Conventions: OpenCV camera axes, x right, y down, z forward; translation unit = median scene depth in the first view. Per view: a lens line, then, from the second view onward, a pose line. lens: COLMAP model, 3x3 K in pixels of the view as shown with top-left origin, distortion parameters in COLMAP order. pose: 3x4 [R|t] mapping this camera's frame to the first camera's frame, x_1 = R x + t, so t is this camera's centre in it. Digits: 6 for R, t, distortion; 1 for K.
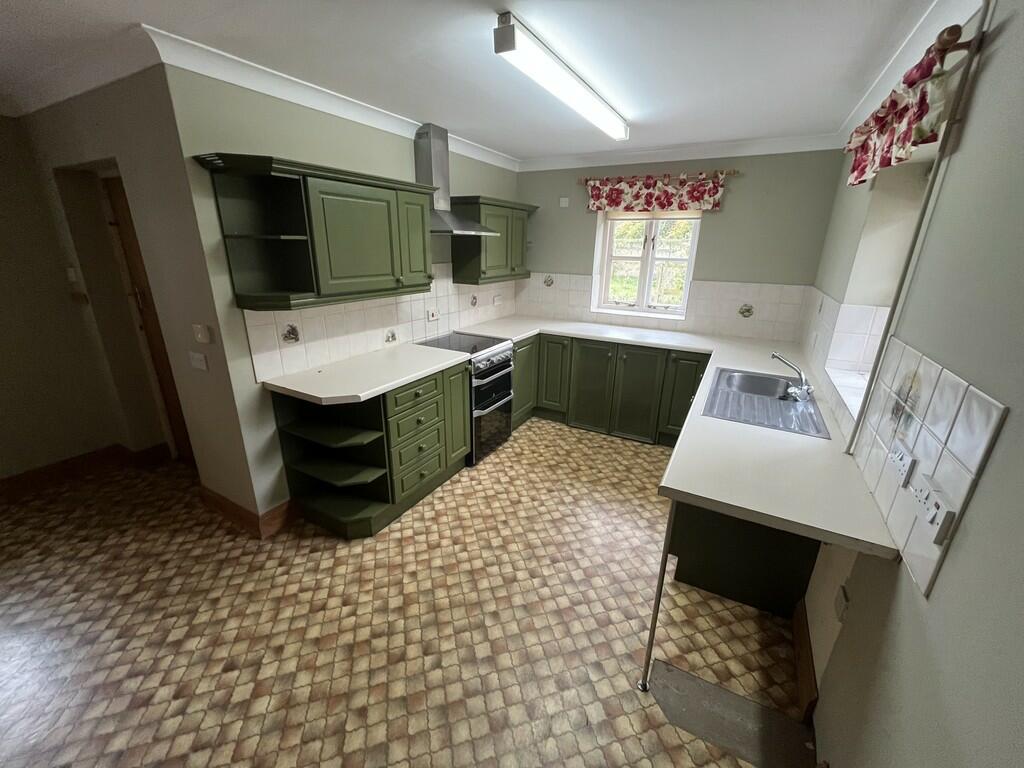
lens RADIAL K [[414.3, 0, 508.8], [0, 414.3, 383.9], [0, 0, 1]] dist [-0.006468, -0.000444]
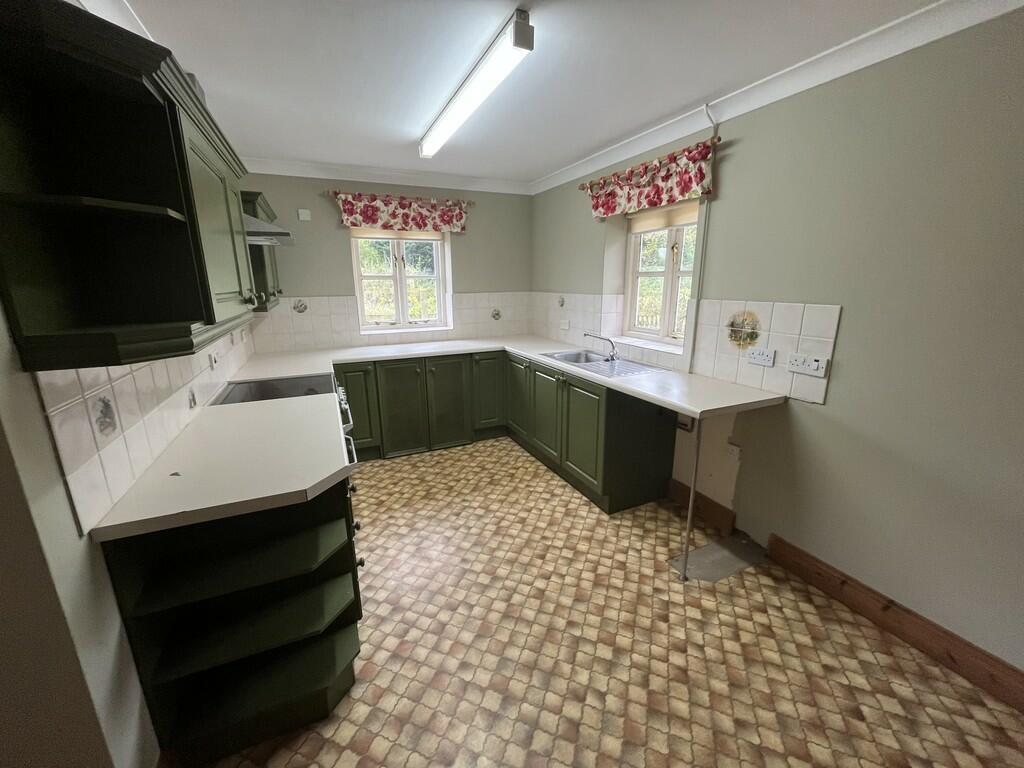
lens RADIAL K [[414.3, 0, 510.2], [0, 414.3, 384.8], [0, 0, 1]] dist [-0.006468, -0.000444]
pose [[0.593548, -0.216421, 0.775153, -0.439923], [0.272729, 0.960263, 0.059270, -0.040667], [-0.757179, 0.176227, 0.628987, 0.242815]]
